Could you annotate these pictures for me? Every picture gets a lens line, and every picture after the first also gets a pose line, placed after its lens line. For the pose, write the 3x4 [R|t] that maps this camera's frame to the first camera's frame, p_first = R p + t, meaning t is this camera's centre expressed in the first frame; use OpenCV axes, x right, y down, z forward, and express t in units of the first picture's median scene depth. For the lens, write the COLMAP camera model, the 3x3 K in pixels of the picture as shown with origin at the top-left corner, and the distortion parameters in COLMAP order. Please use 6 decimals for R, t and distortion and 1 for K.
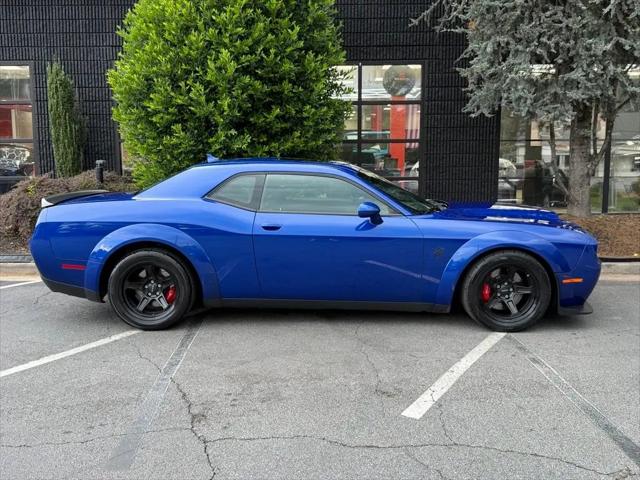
lens RADIAL K [[608.4, 0, 320.0], [0, 608.4, 240.0], [0, 0, 1]] dist [0.127485, -0.249095]
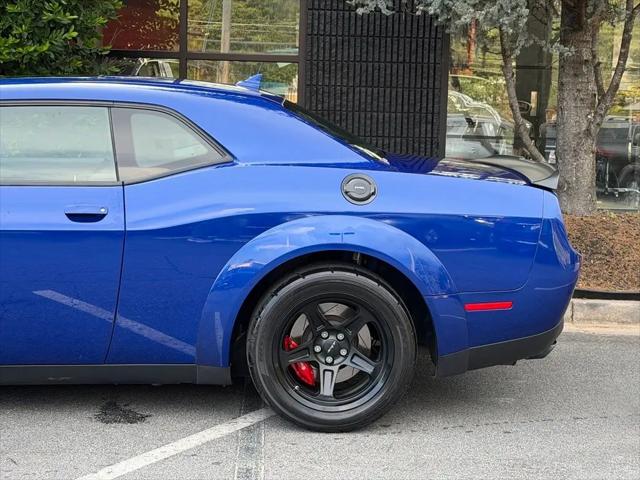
lens RADIAL K [[1139.0, 0, 320.0], [0, 1139.0, 240.0], [0, 0, 1]] dist [0.162321, 0.113125]
pose [[0.999376, 0.032963, 0.012720, 0.334003], [-0.032757, 0.999334, -0.016063, 0.014055], [-0.013241, 0.015636, 0.999790, 0.044873]]
